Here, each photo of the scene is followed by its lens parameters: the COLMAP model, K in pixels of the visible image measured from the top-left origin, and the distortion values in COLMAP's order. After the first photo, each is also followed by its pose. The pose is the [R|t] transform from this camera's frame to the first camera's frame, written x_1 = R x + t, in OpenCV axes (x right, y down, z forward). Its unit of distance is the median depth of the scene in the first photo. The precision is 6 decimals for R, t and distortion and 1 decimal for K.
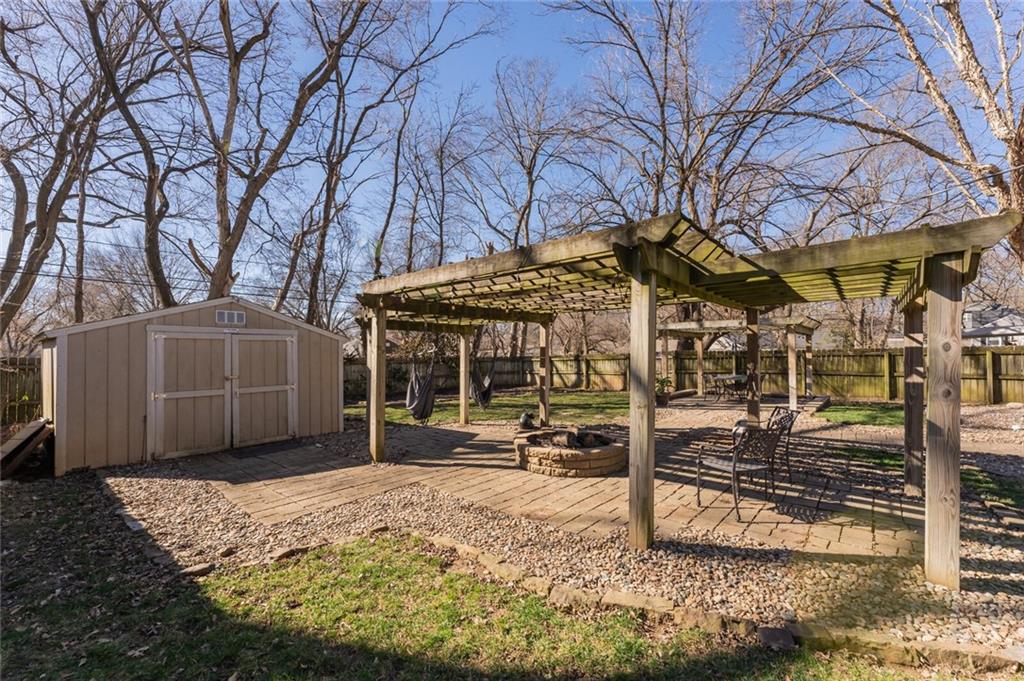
lens RADIAL K [[412.4, 0, 515.6], [0, 412.4, 346.9], [0, 0, 1]] dist [0.000131, -0.000002]
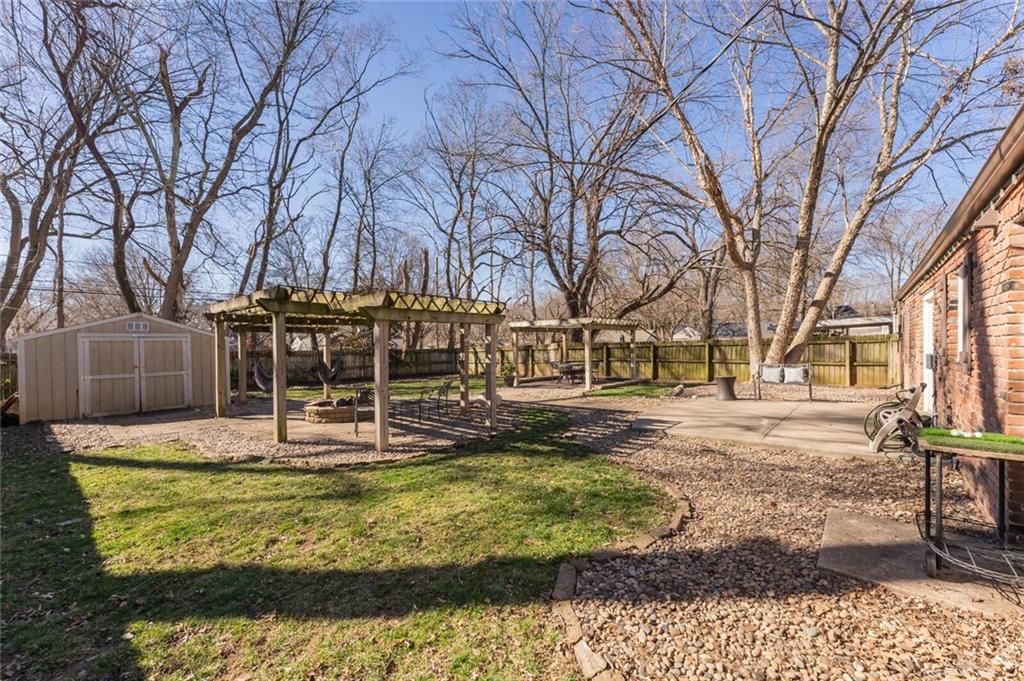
lens RADIAL K [[412.4, 0, 515.6], [0, 412.4, 346.9], [0, 0, 1]] dist [0.000131, -0.000002]
pose [[0.999870, -0.008136, -0.013930, 0.302312], [0.008459, 0.999692, 0.023327, -0.008254], [0.013736, -0.023442, 0.999631, -0.209299]]
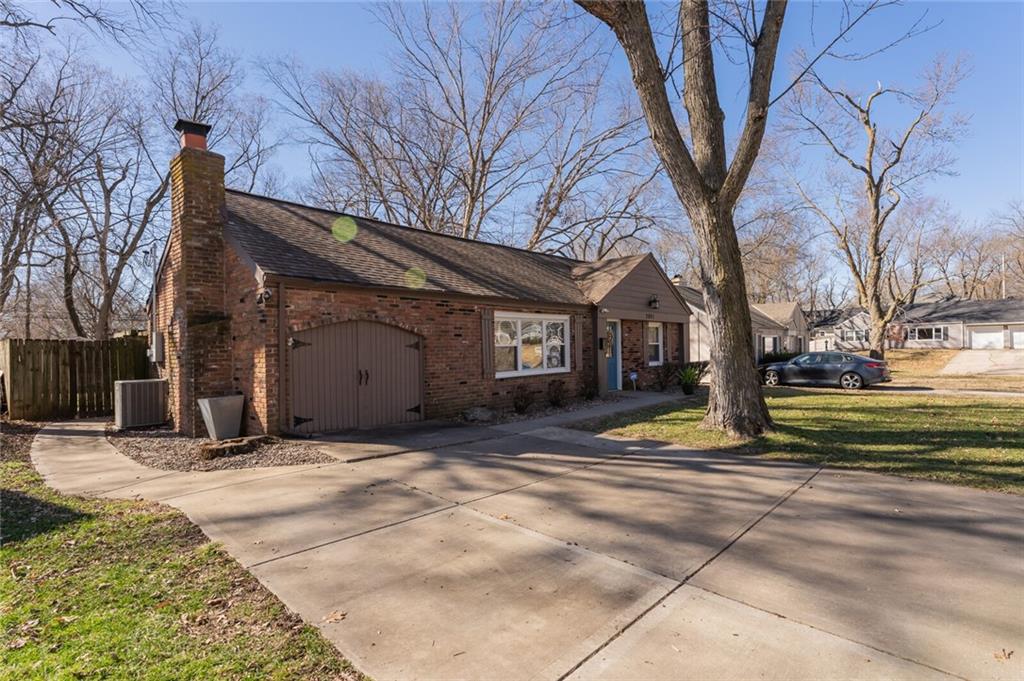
lens RADIAL K [[503.5, 0, 513.5], [0, 503.5, 352.2], [0, 0, 1]] dist [0.001877, -0.008756]
pose [[0.998864, -0.005572, -0.047320, 1.016079], [0.006178, 0.999901, 0.012657, -0.017591], [0.047245, -0.012935, 0.998800, -0.950559]]
